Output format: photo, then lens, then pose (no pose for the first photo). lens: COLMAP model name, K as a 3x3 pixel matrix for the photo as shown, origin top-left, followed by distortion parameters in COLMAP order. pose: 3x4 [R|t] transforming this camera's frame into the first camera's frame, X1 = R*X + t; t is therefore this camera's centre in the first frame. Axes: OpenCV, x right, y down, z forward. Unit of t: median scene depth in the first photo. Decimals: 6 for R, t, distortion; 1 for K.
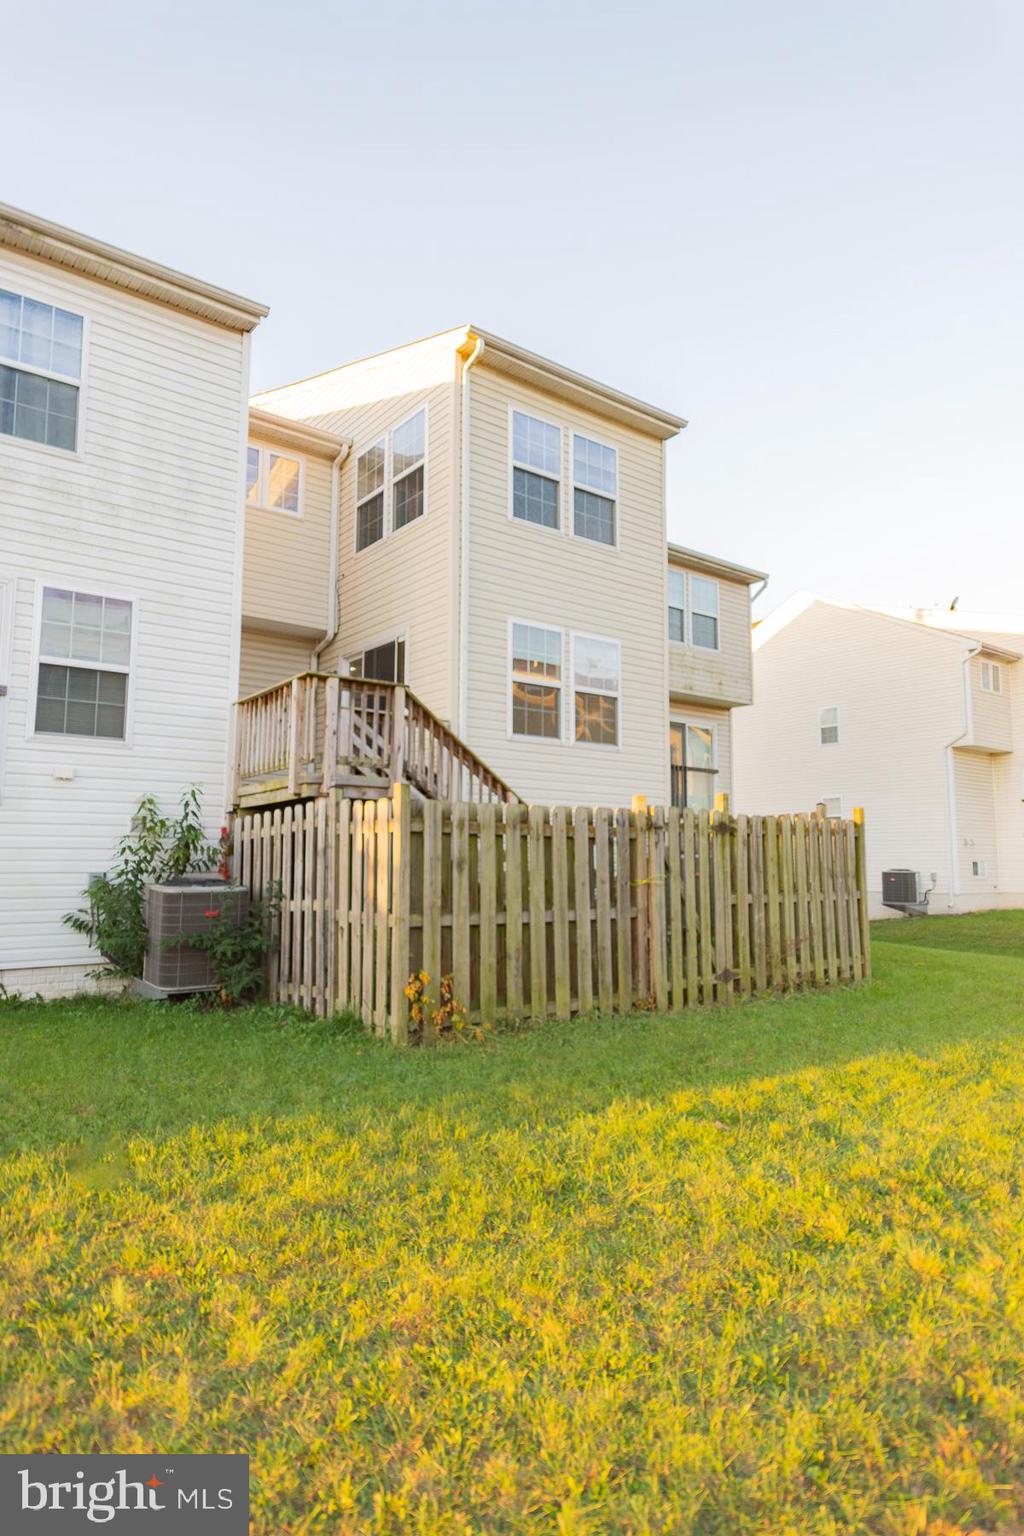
lens RADIAL K [[898.1, 0, 507.2], [0, 898.1, 769.1], [0, 0, 1]] dist [0.008132, -0.001577]
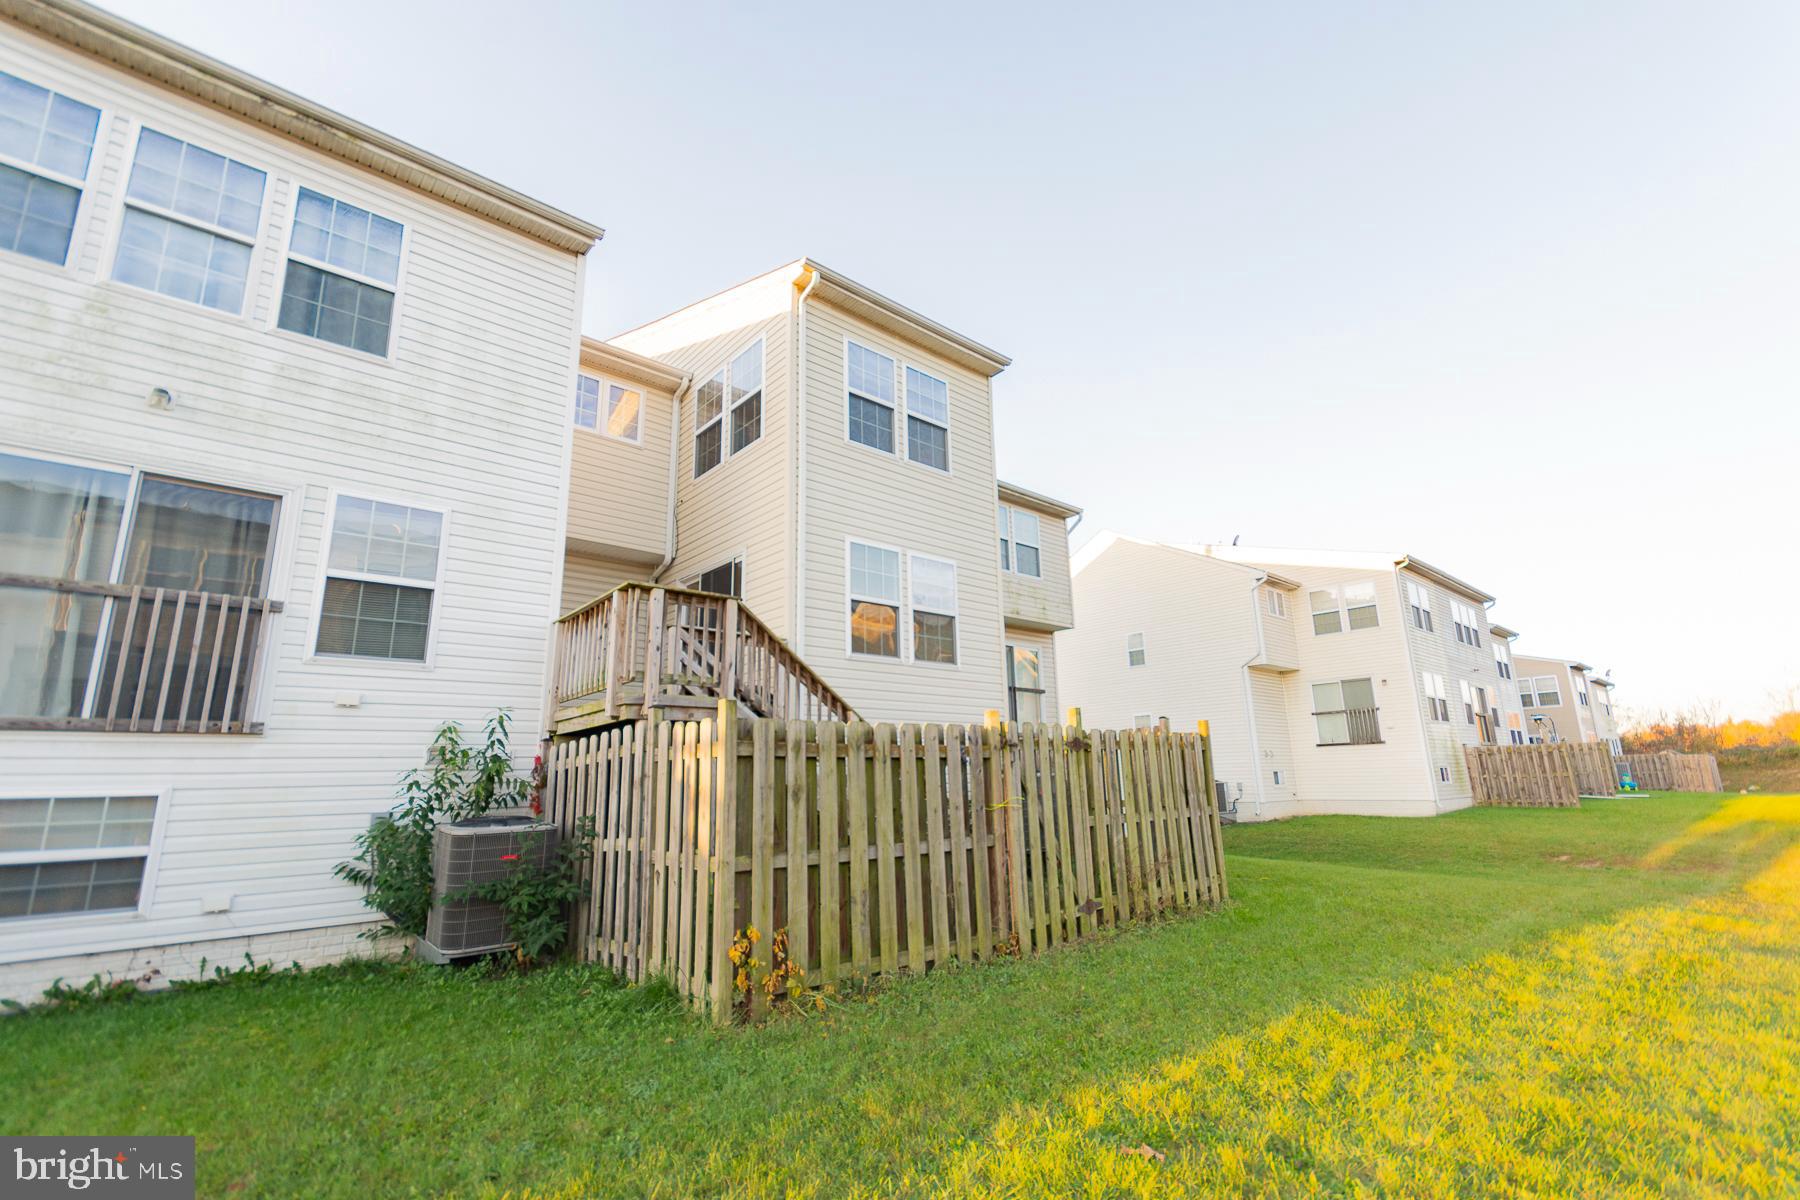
lens RADIAL K [[788.3, 0, 898.4], [0, 788.3, 601.4], [0, 0, 1]] dist [0.008303, -0.002185]
pose [[0.997395, -0.011183, 0.071266, -0.004880], [0.019727, 0.992536, -0.120345, 0.012262], [-0.069389, 0.121438, 0.990171, 0.166134]]
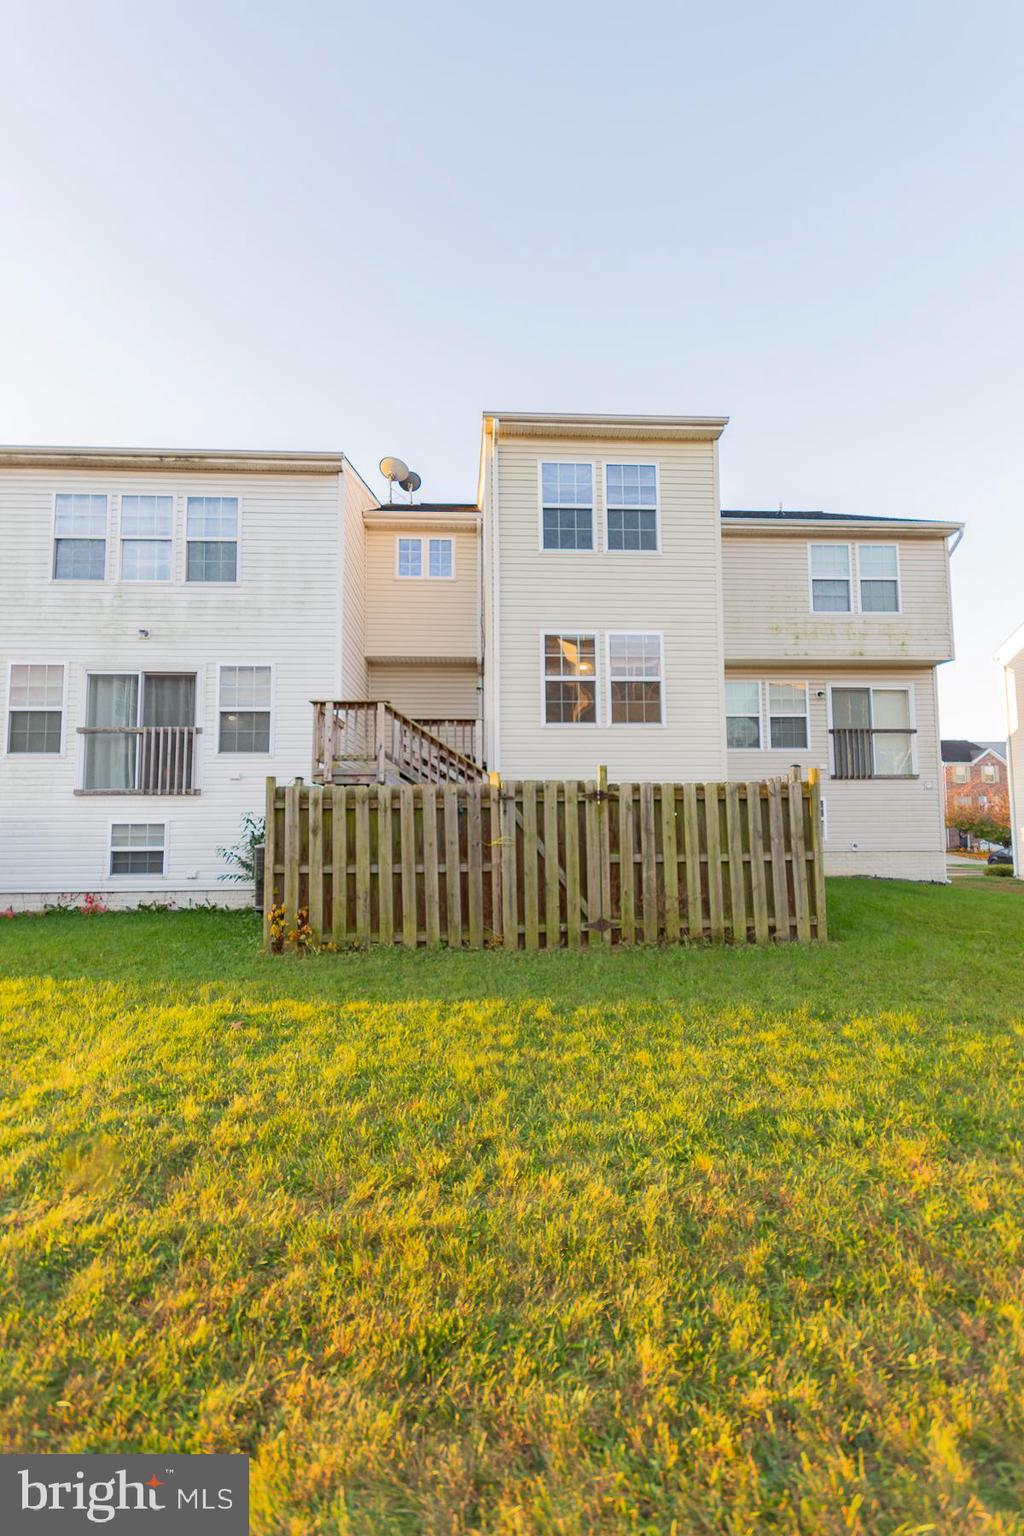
lens RADIAL K [[695.0, 0, 516.8], [0, 695.0, 769.6], [0, 0, 1]] dist [0.002677, -0.001017]
pose [[0.826528, -0.053444, -0.560353, 0.624958], [0.069840, 0.997527, 0.007876, 0.018340], [0.558546, -0.045645, 0.828217, 0.207640]]
